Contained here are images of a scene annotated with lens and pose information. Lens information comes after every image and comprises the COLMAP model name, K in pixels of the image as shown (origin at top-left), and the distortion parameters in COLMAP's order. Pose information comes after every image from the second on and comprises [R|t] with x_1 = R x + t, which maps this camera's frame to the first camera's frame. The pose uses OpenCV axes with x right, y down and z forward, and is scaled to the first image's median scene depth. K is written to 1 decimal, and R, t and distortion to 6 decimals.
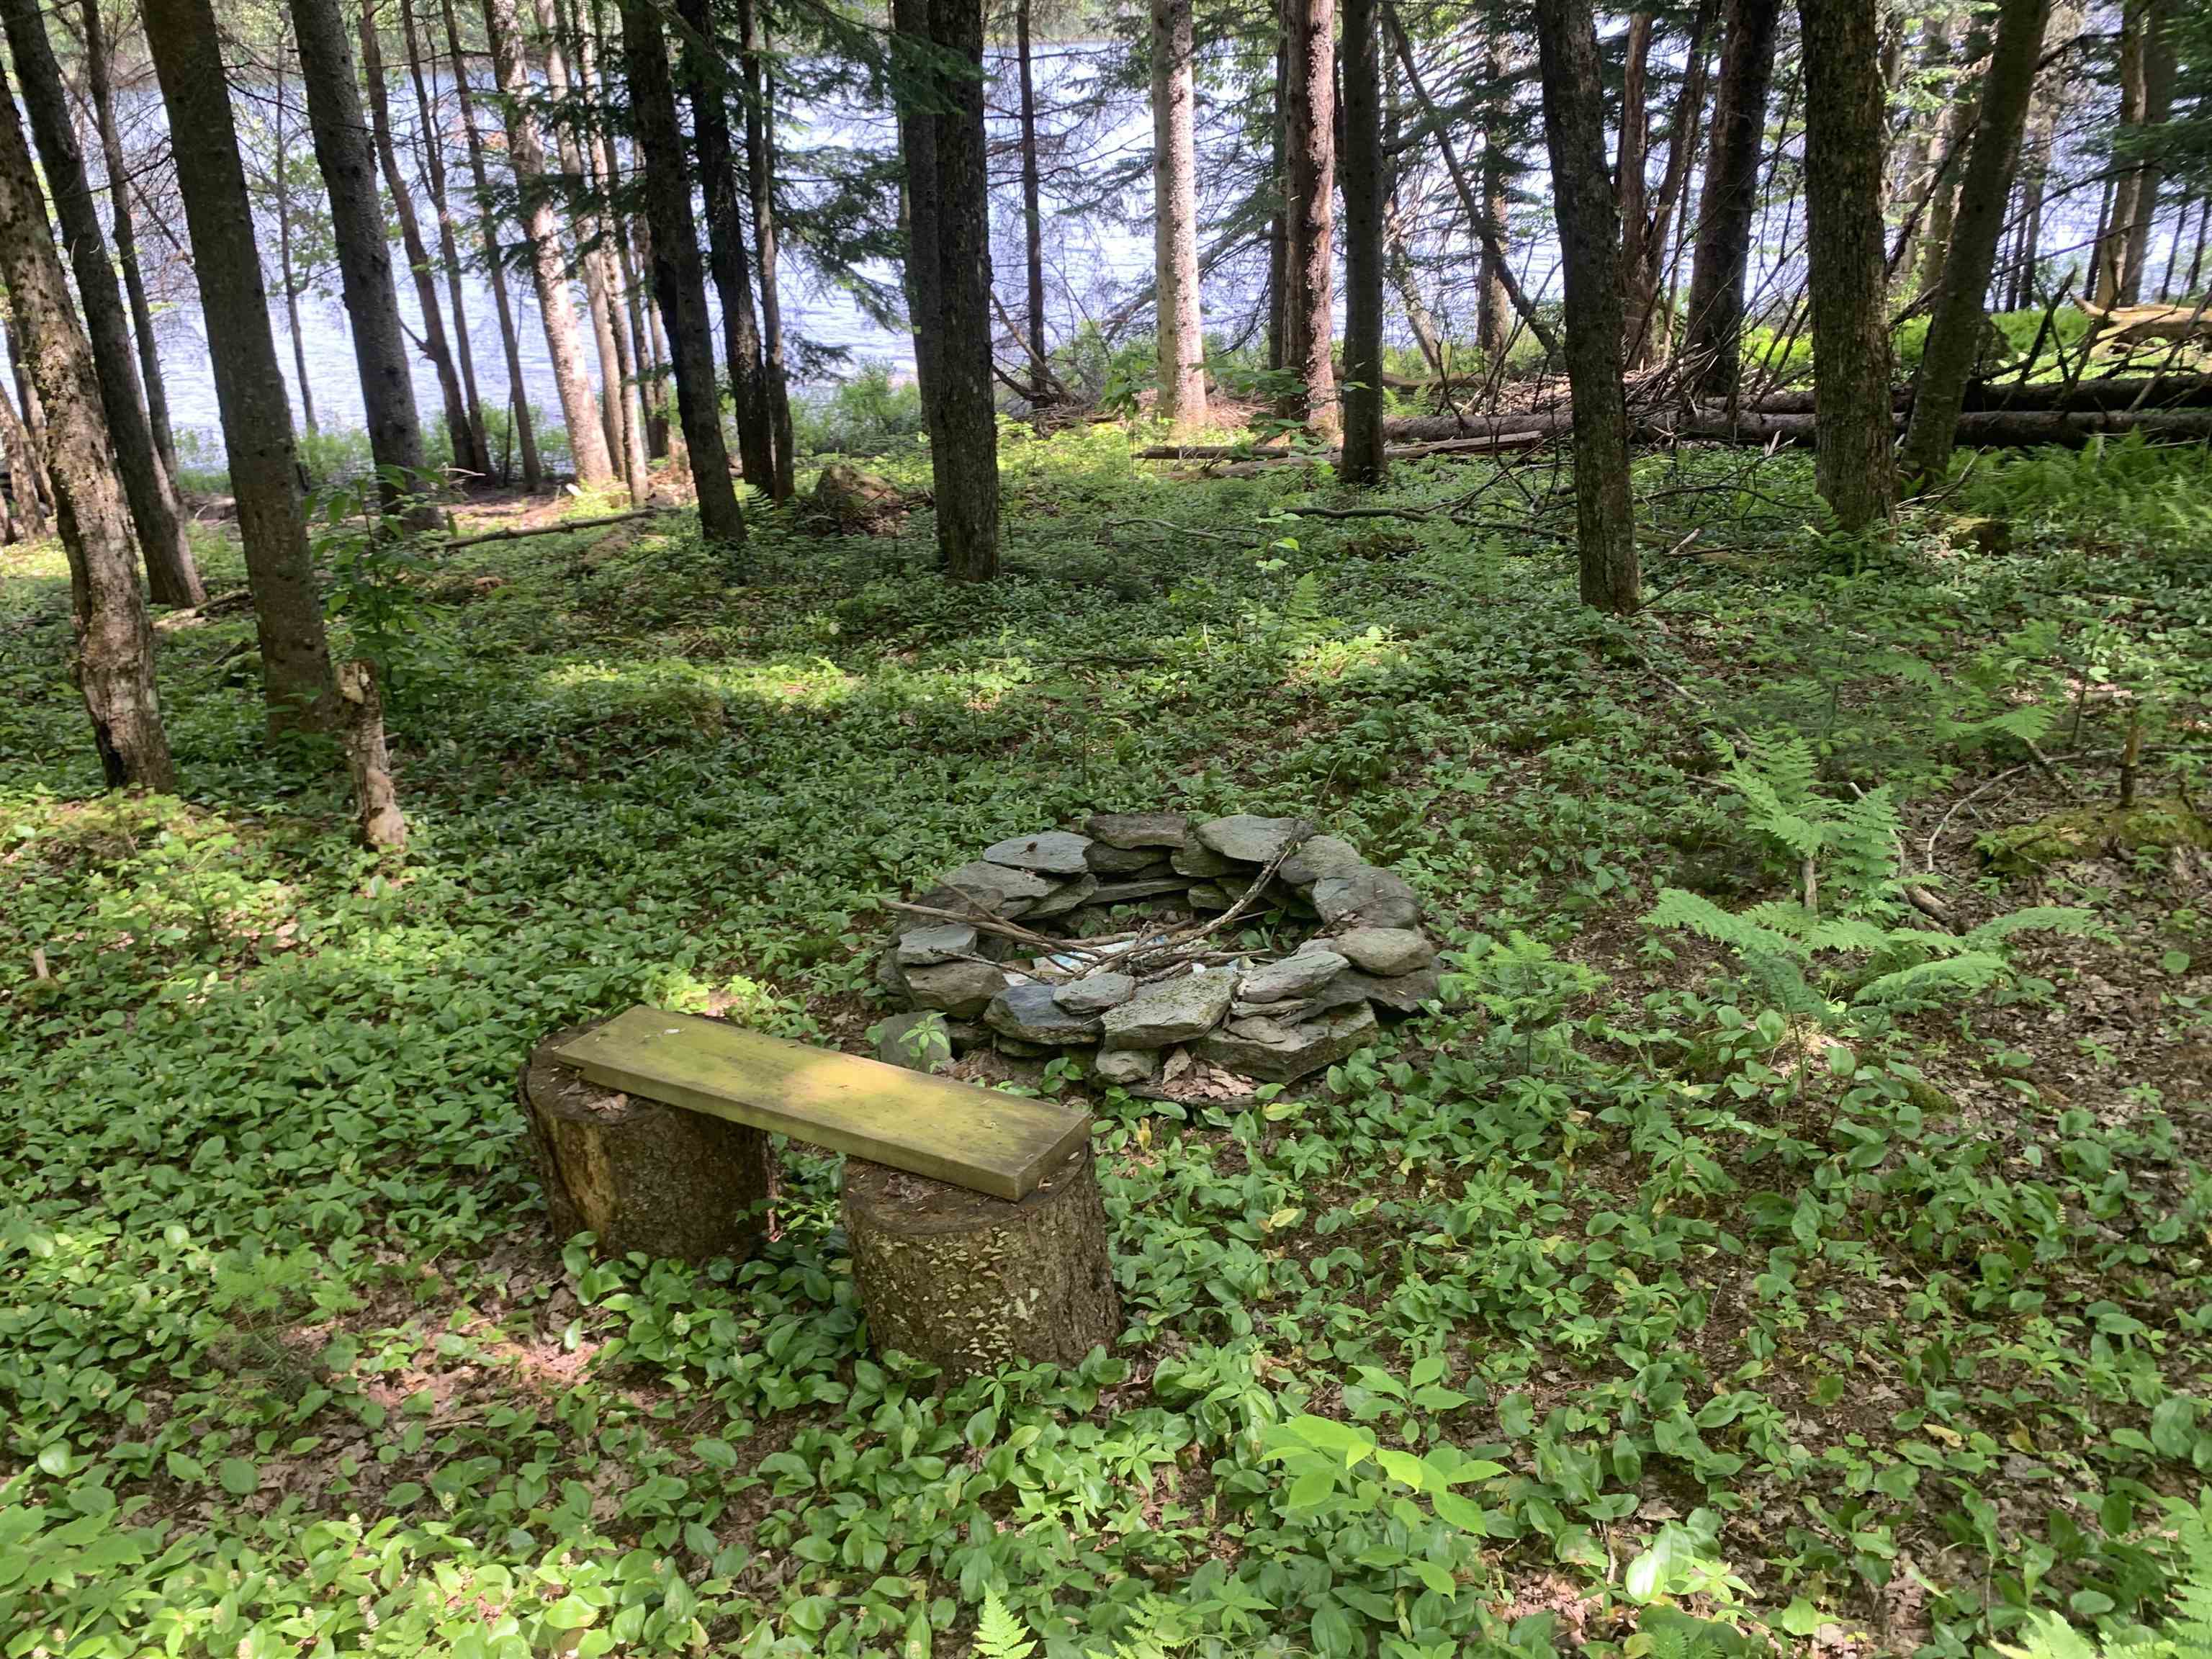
lens RADIAL K [[1685.7, 0, 1096.8], [0, 1685.7, 810.9], [0, 0, 1]] dist [0.045434, -0.056063]
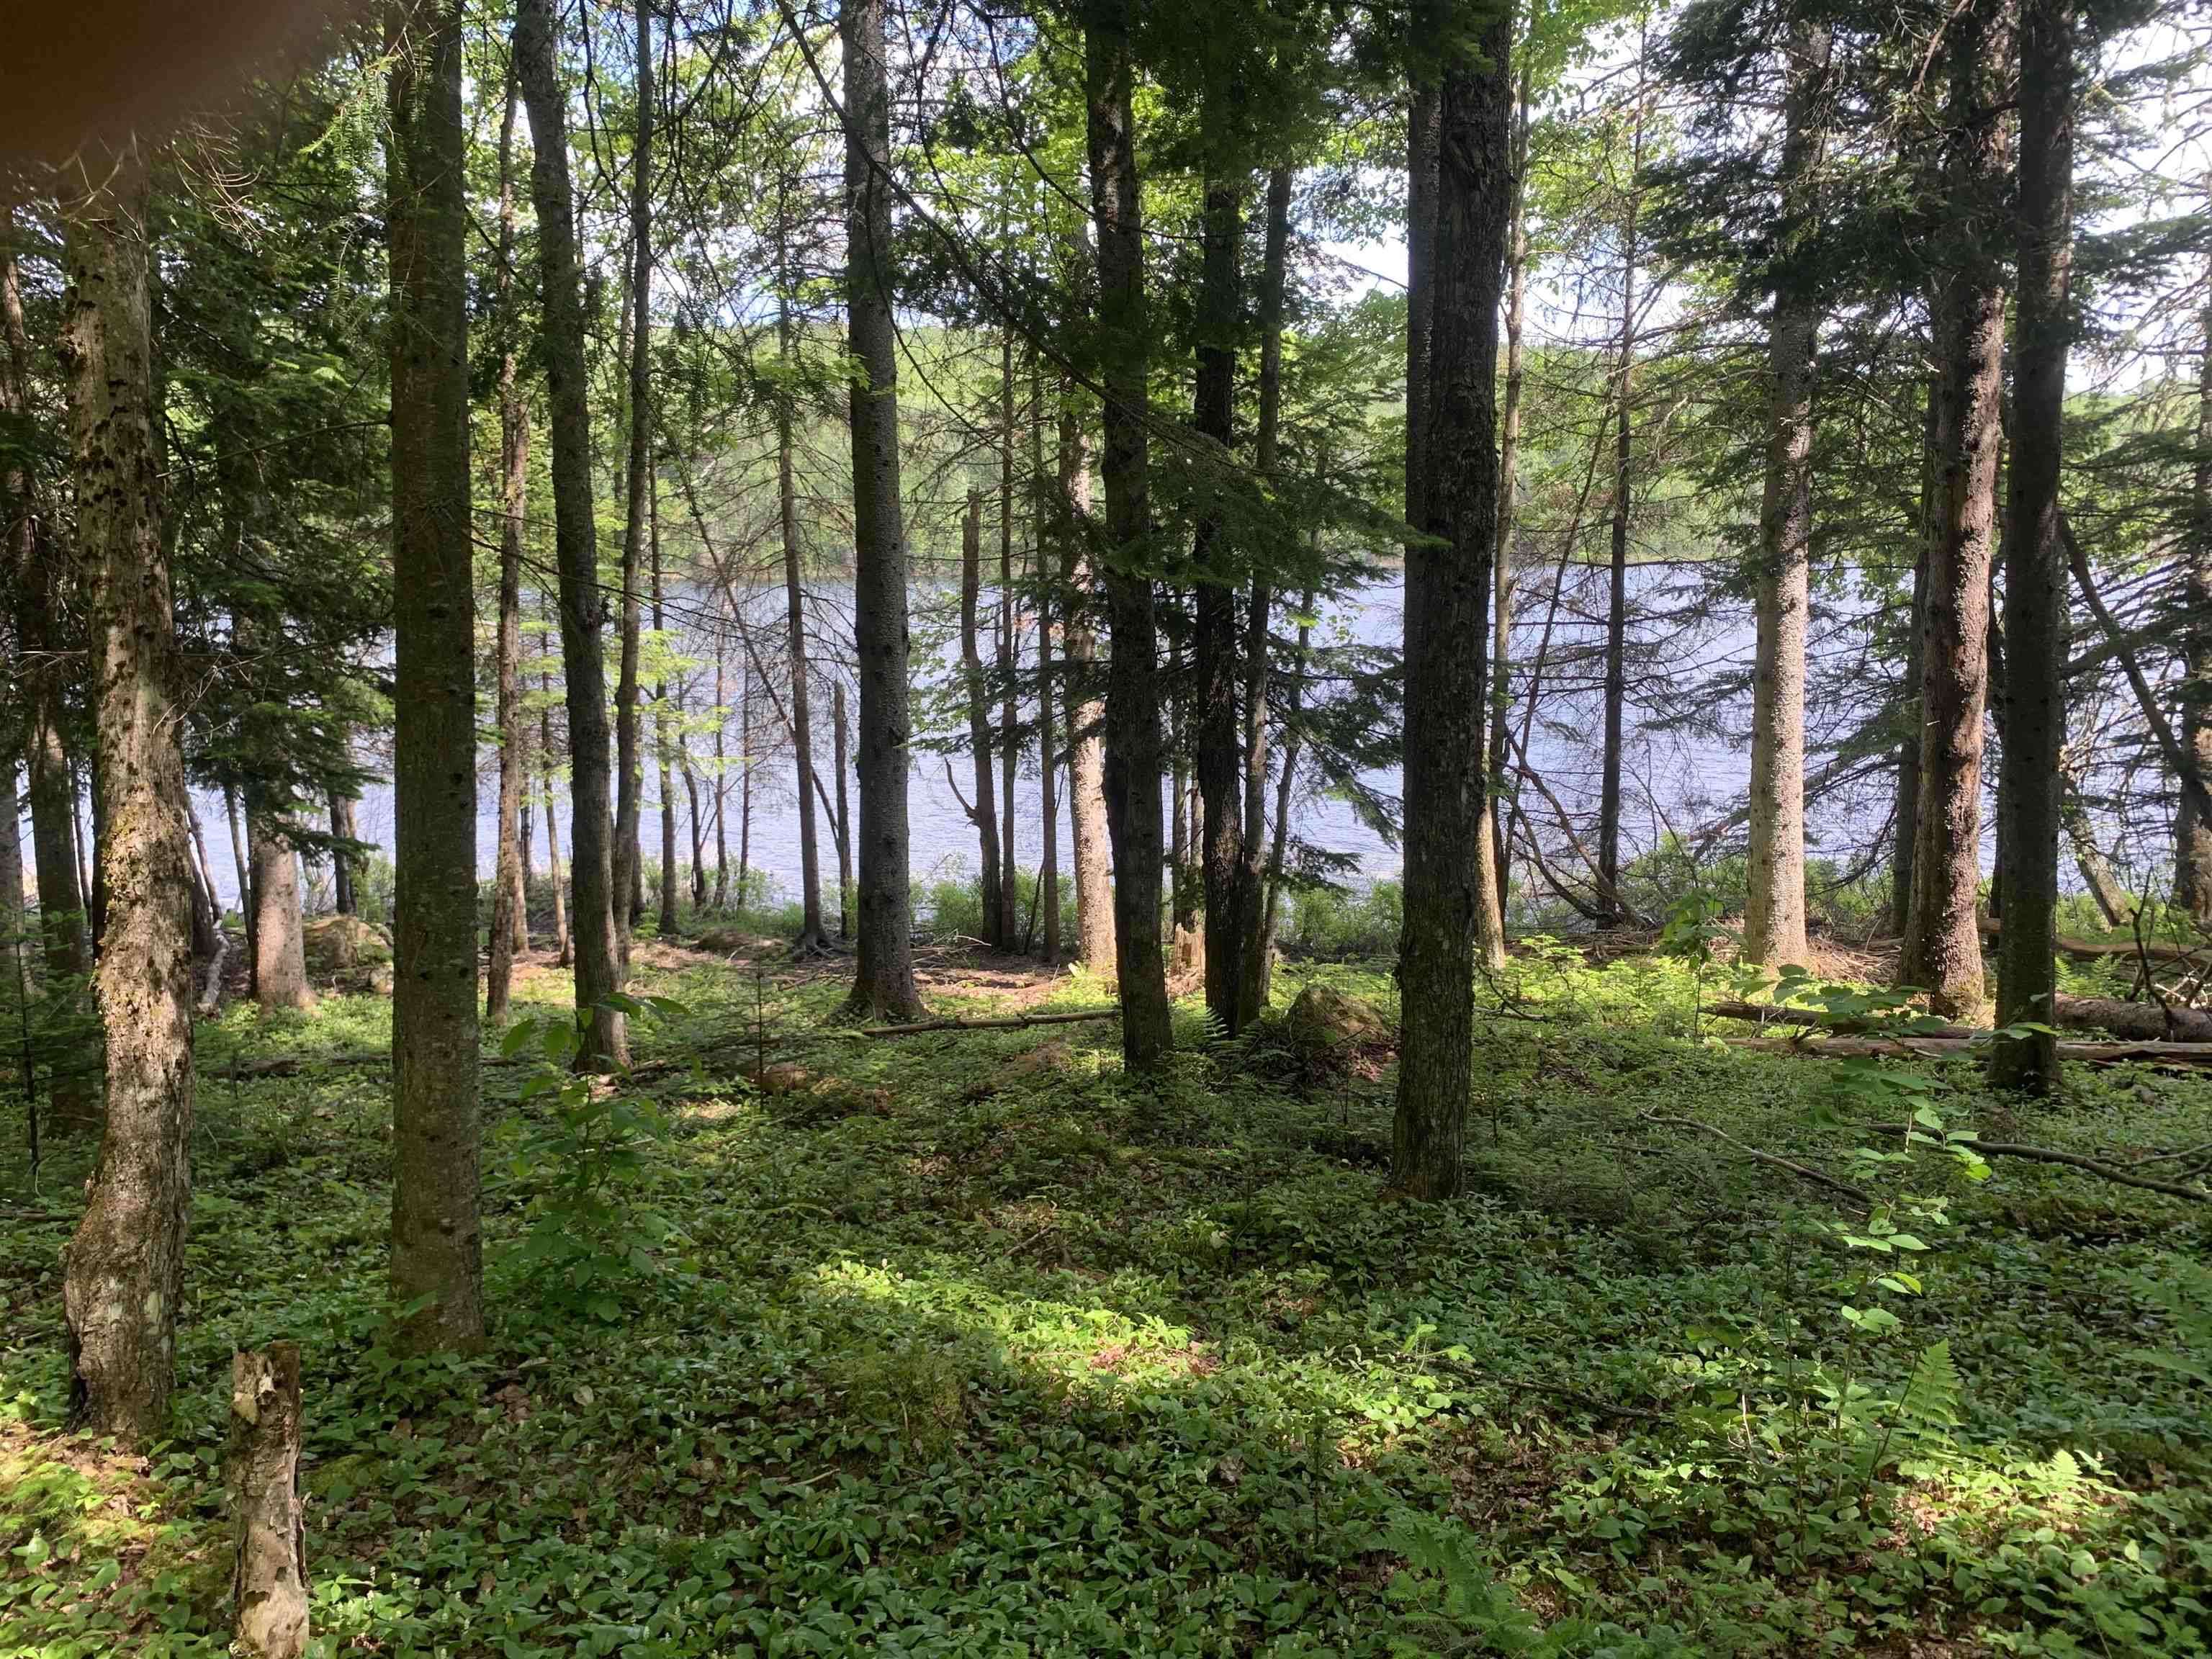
lens RADIAL K [[1685.7, 0, 1084.3], [0, 1685.7, 799.1], [0, 0, 1]] dist [0.045434, -0.056063]
pose [[0.936972, 0.069405, -0.342441, 0.012565], [-0.162429, 0.954255, -0.251025, -0.041493], [0.309354, 0.290826, 0.905384, 0.109137]]
